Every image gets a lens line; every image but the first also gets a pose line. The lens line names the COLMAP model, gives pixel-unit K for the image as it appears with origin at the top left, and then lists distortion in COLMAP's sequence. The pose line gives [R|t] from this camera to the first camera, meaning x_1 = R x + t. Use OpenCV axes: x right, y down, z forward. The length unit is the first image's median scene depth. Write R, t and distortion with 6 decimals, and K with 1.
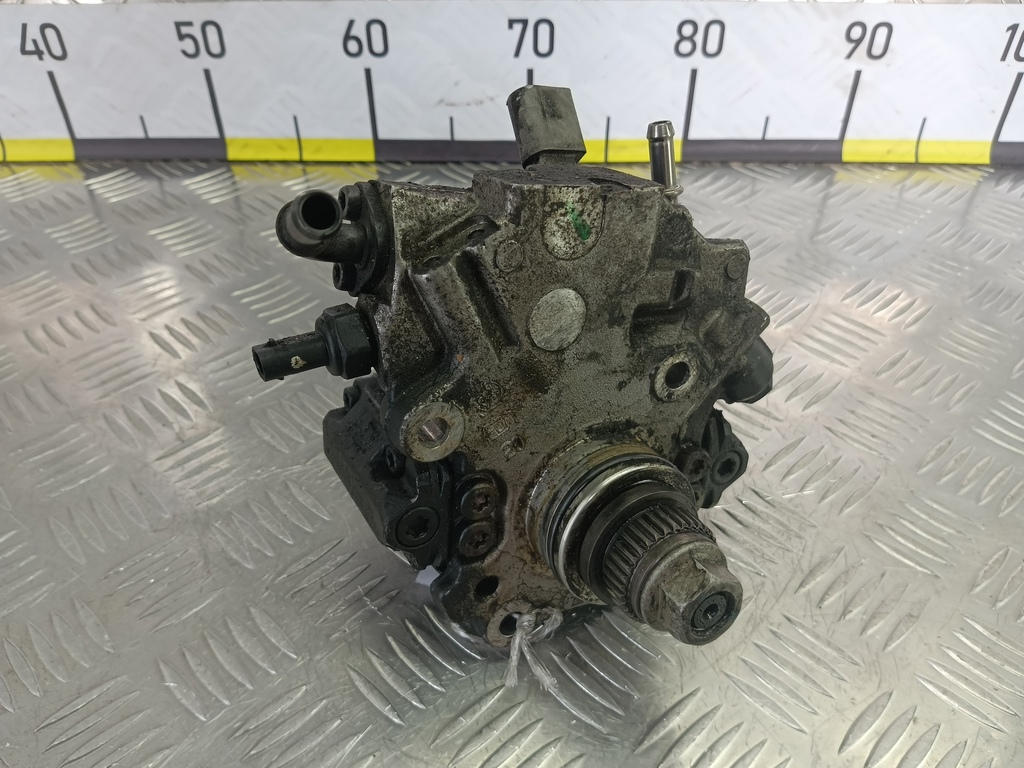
lens RADIAL K [[871.9, 0, 515.8], [0, 871.9, 384.7], [0, 0, 1]] dist [0.070457, -0.192762]
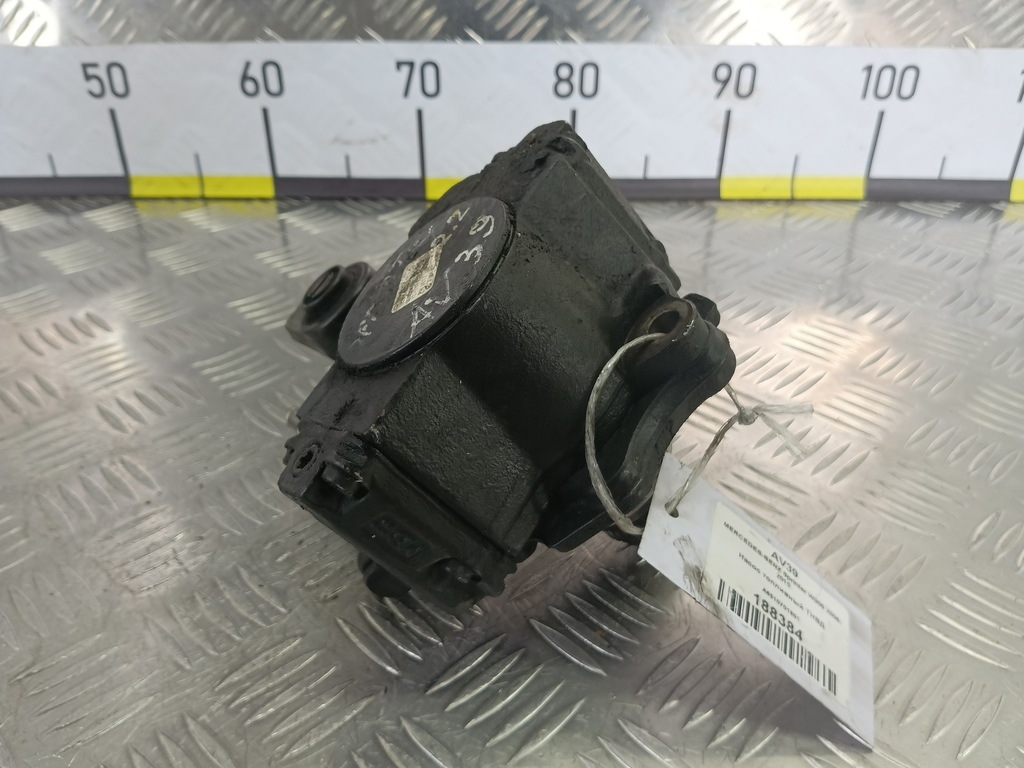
lens RADIAL K [[870.7, 0, 518.6], [0, 870.7, 385.9], [0, 0, 1]] dist [0.078399, -0.206018]
pose [[0.999822, -0.001768, 0.018804, 0.118731], [0.004214, 0.991393, -0.130854, 0.112488], [-0.018411, 0.130910, 0.991223, -0.004898]]
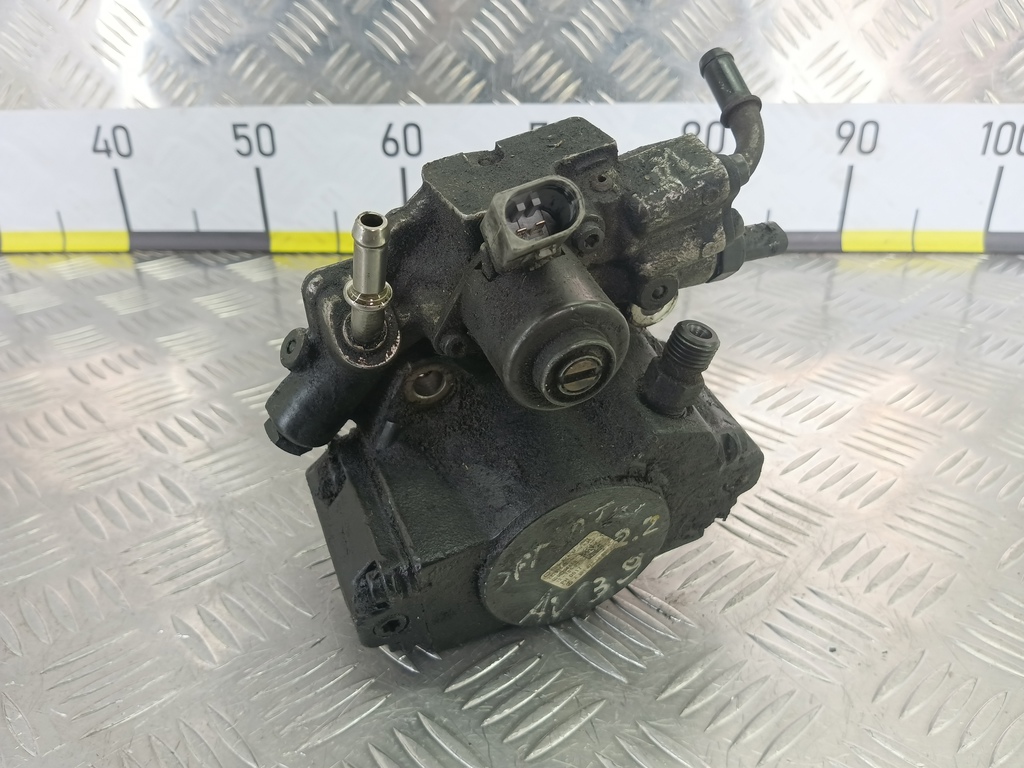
lens RADIAL K [[870.7, 0, 518.6], [0, 870.7, 385.9], [0, 0, 1]] dist [0.078399, -0.206018]
pose [[0.999769, 0.003449, -0.021227, 0.001389], [-0.008230, 0.973274, -0.229501, 0.165444], [0.019868, 0.229623, 0.973077, -0.008206]]
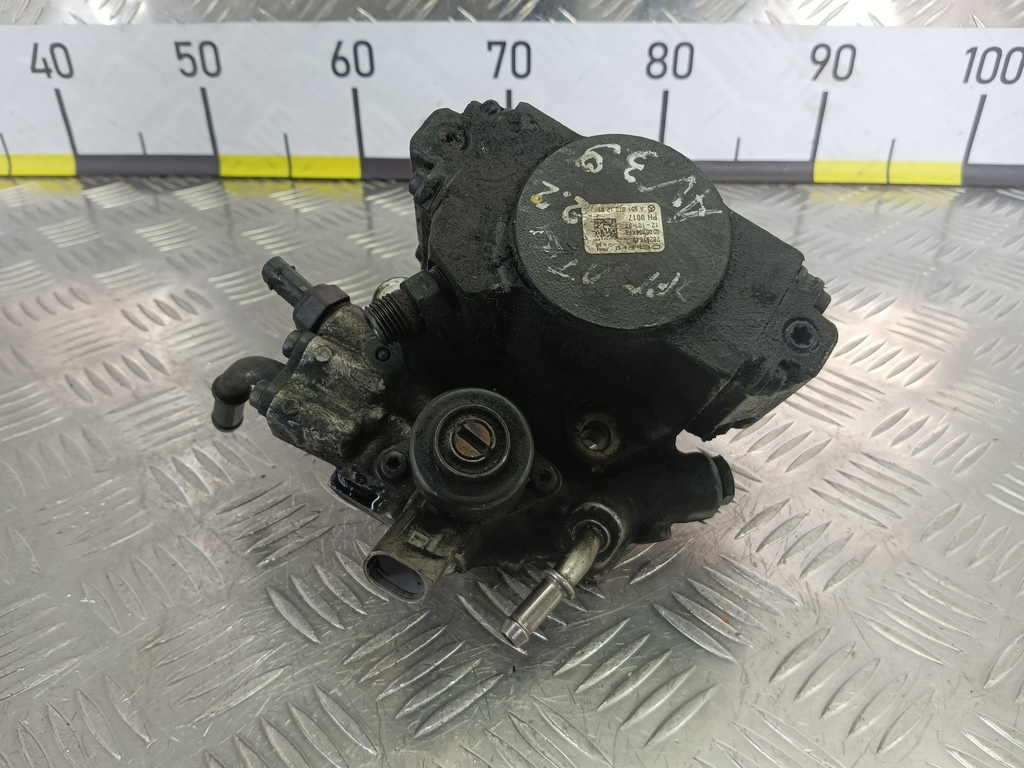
lens RADIAL K [[871.9, 0, 515.8], [0, 871.9, 384.7], [0, 0, 1]] dist [0.070457, -0.192762]
pose [[0.999459, 0.016614, -0.028387, 0.061980], [-0.019918, 0.992528, -0.120382, 0.118885], [0.026175, 0.120882, 0.992322, 0.003896]]
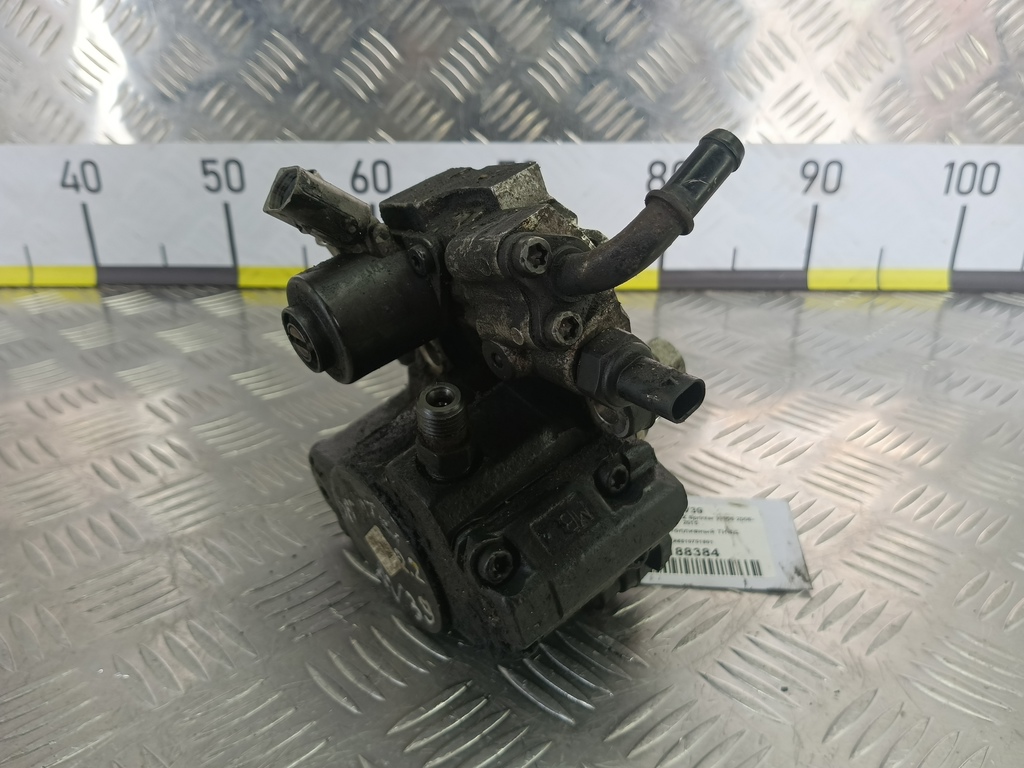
lens RADIAL K [[870.7, 0, 518.6], [0, 870.7, 385.9], [0, 0, 1]] dist [0.078399, -0.206018]
pose [[0.999969, 0.005367, -0.005730, 0.025067], [-0.006720, 0.962527, -0.271102, 0.166369], [0.004060, 0.271132, 0.962534, -0.003994]]
